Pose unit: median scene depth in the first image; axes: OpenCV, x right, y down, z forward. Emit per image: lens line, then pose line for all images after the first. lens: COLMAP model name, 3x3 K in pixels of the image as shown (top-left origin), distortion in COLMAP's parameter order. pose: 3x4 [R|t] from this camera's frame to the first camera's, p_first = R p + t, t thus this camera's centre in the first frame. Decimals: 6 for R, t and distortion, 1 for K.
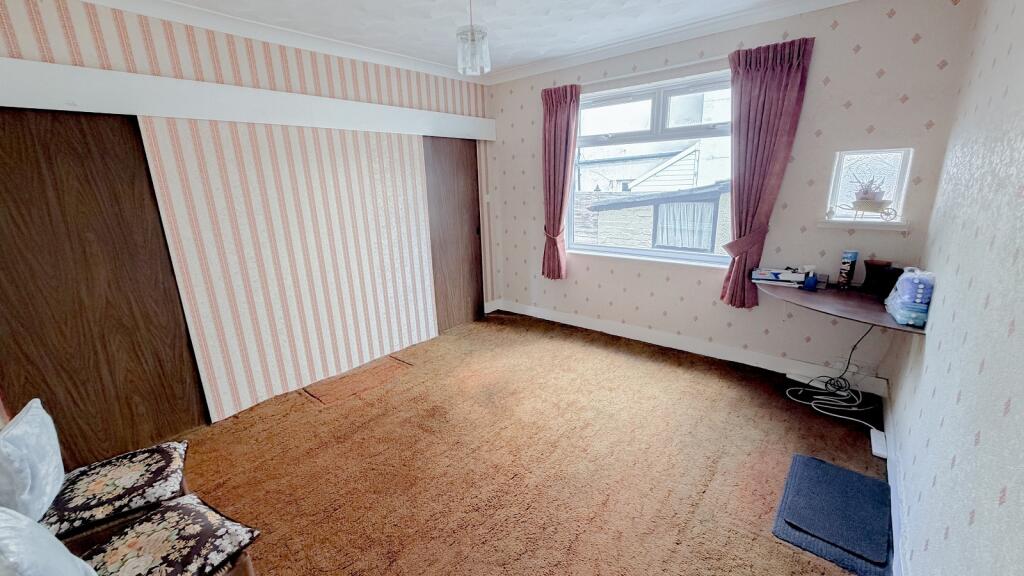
lens RADIAL K [[407.0, 0, 511.2], [0, 407.0, 287.9], [0, 0, 1]] dist [0.000598, -0.000139]
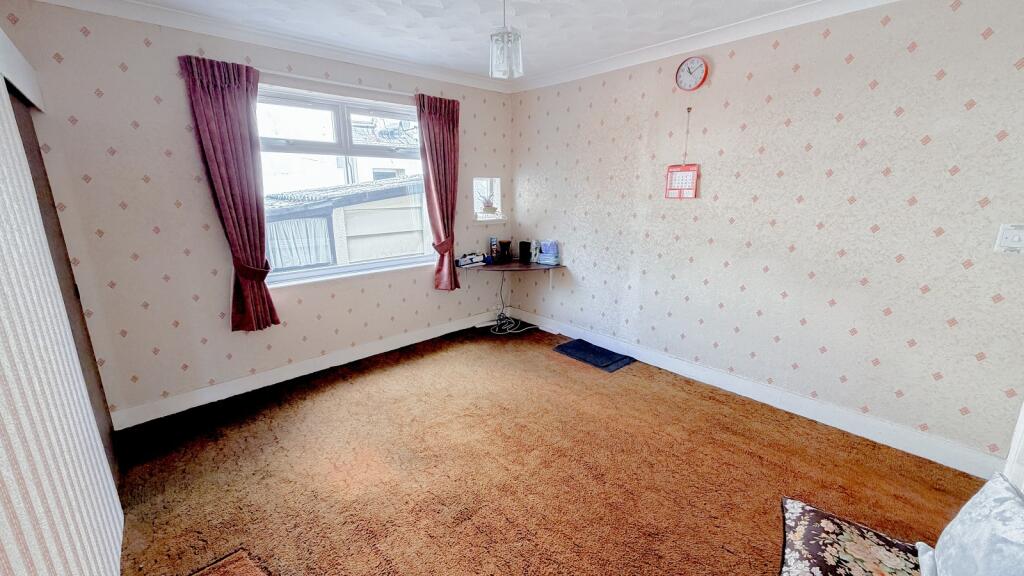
lens RADIAL K [[407.0, 0, 511.2], [0, 407.0, 287.9], [0, 0, 1]] dist [0.000598, -0.000139]
pose [[0.131986, -0.206048, 0.969600, -0.758380], [0.256867, 0.951854, 0.167311, -0.142088], [-0.957392, 0.226975, 0.178558, 0.628266]]
